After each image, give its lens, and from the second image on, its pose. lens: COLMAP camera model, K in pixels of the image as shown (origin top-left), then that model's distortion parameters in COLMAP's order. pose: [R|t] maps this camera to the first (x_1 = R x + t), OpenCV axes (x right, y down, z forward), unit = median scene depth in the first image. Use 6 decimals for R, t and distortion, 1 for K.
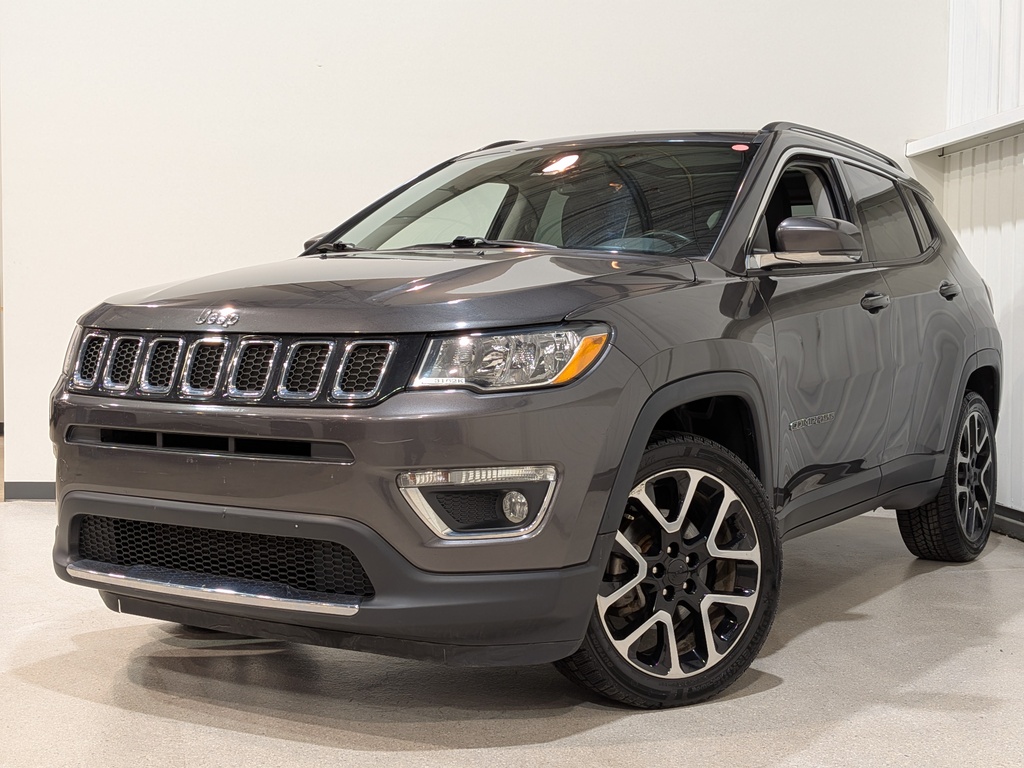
lens RADIAL K [[735.8, 0, 505.3], [0, 735.8, 394.5], [0, 0, 1]] dist [0.102408, -0.185122]
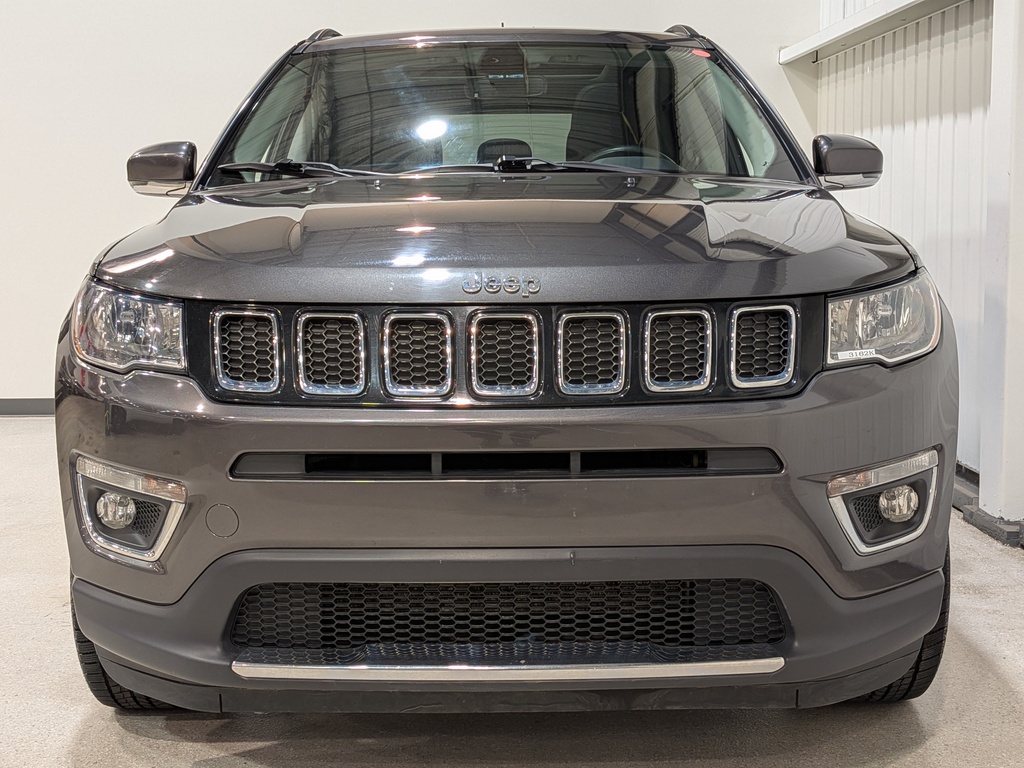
lens RADIAL K [[950.4, 0, 512.2], [0, 950.4, 385.2], [0, 0, 1]] dist [0.000341, 0.001584]
pose [[0.966498, -0.069932, 0.246962, -0.562484], [0.064021, 0.997439, 0.031891, -0.033999], [-0.248560, -0.015012, 0.968500, 0.106360]]
